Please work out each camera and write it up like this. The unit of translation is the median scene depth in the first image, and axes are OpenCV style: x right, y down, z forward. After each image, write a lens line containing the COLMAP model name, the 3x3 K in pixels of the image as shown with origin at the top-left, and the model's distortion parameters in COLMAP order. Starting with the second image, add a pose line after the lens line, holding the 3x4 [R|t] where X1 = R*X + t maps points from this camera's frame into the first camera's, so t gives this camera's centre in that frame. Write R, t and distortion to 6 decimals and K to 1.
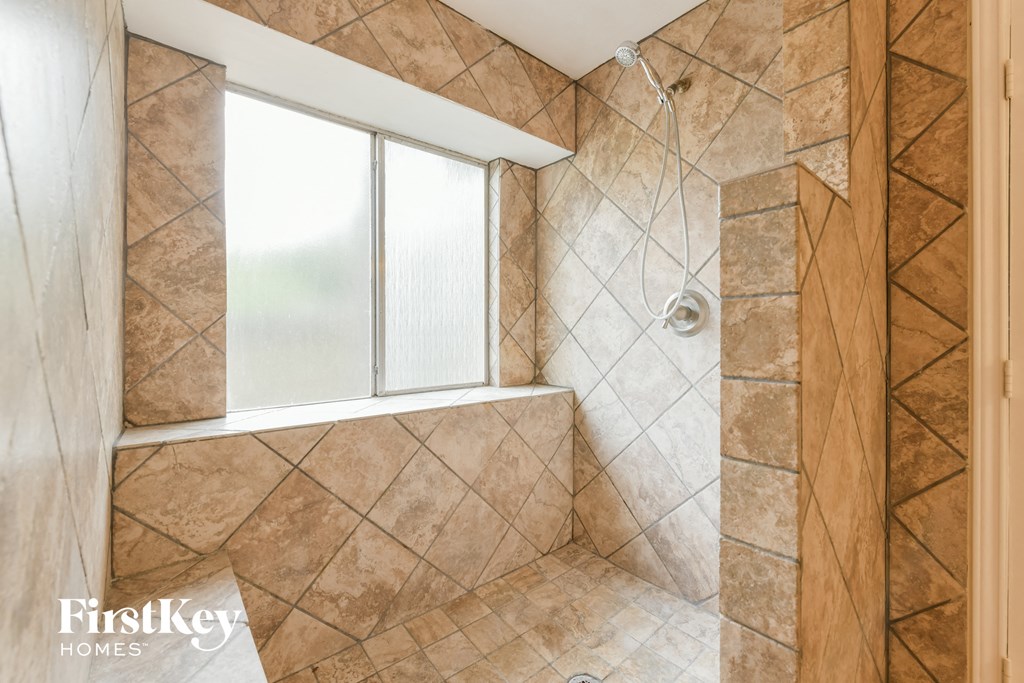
lens RADIAL K [[422.8, 0, 512.6], [0, 422.8, 336.2], [0, 0, 1]] dist [-0.000814, -0.000660]
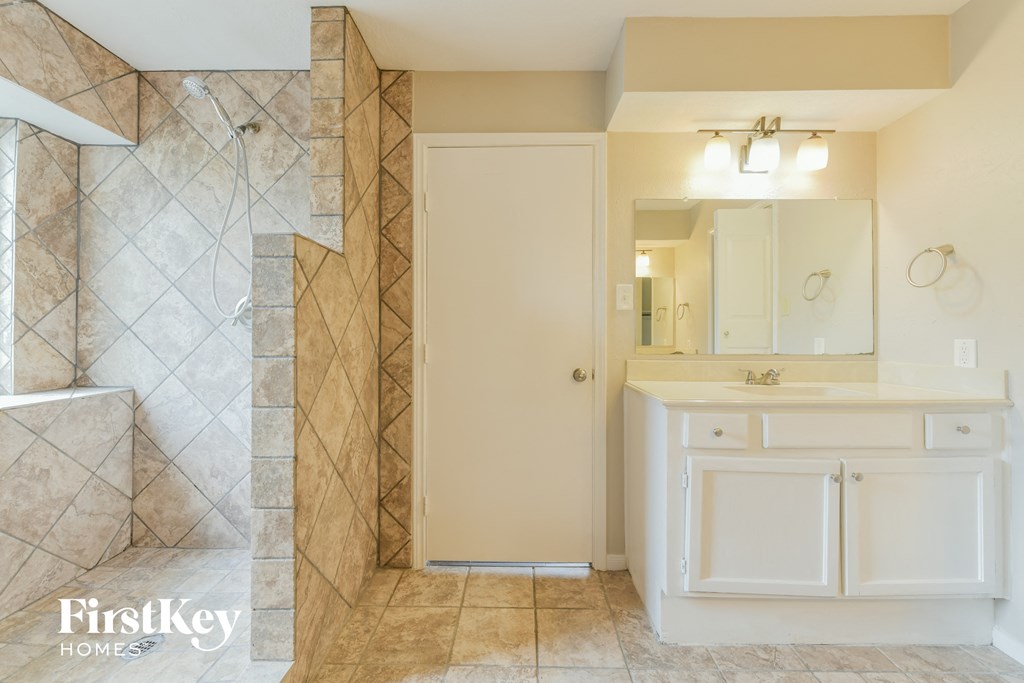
lens RADIAL K [[422.8, 0, 518.0], [0, 422.8, 329.0], [0, 0, 1]] dist [-0.000814, -0.000660]
pose [[0.644505, 0.005428, 0.764581, -0.033159], [0.003740, 0.999940, -0.010251, 0.005280], [-0.764591, 0.009466, 0.644446, -0.351821]]
